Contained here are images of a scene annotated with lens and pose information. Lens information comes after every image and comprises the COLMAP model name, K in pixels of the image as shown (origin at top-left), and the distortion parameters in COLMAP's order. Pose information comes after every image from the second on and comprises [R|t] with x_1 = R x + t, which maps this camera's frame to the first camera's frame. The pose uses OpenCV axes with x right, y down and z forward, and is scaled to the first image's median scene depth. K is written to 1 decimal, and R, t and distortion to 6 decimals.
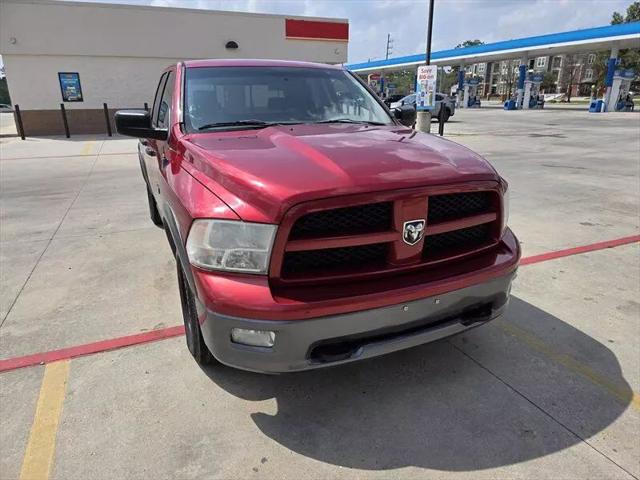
lens RADIAL K [[433.3, 0, 328.6], [0, 433.3, 242.0], [0, 0, 1]] dist [0.050756, -0.040380]
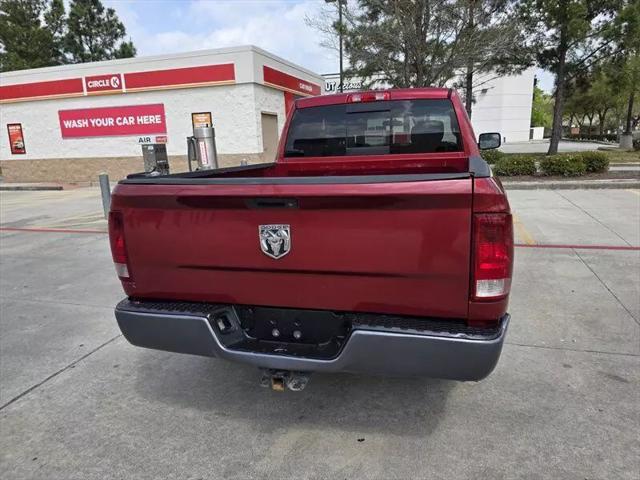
lens RADIAL K [[429.7, 0, 330.4], [0, 429.7, 241.9], [0, 0, 1]] dist [0.059914, -0.065401]
pose [[-0.760447, -0.109823, 0.640046, -1.145575], [0.246372, 0.863123, 0.440818, -0.859590], [-0.600850, 0.492908, -0.629302, 2.732496]]
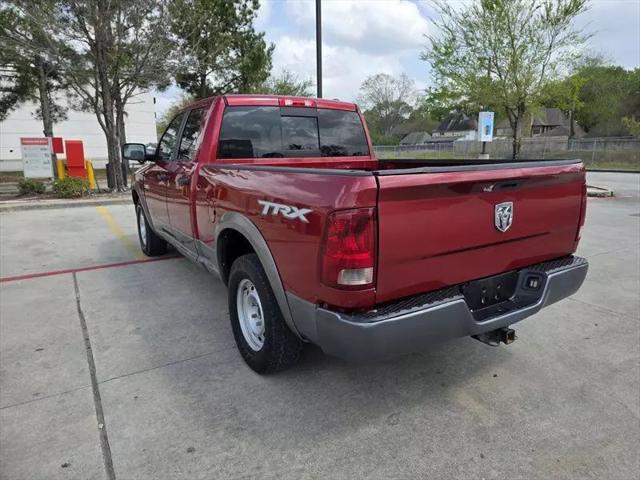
lens RADIAL K [[427.9, 0, 327.3], [0, 427.9, 234.8], [0, 0, 1]] dist [0.069457, -0.068900]
pose [[-0.989887, 0.047221, -0.133767, -0.257071], [-0.025245, 0.869279, 0.493677, -0.940482], [0.139593, 0.492062, -0.859296, 3.007943]]
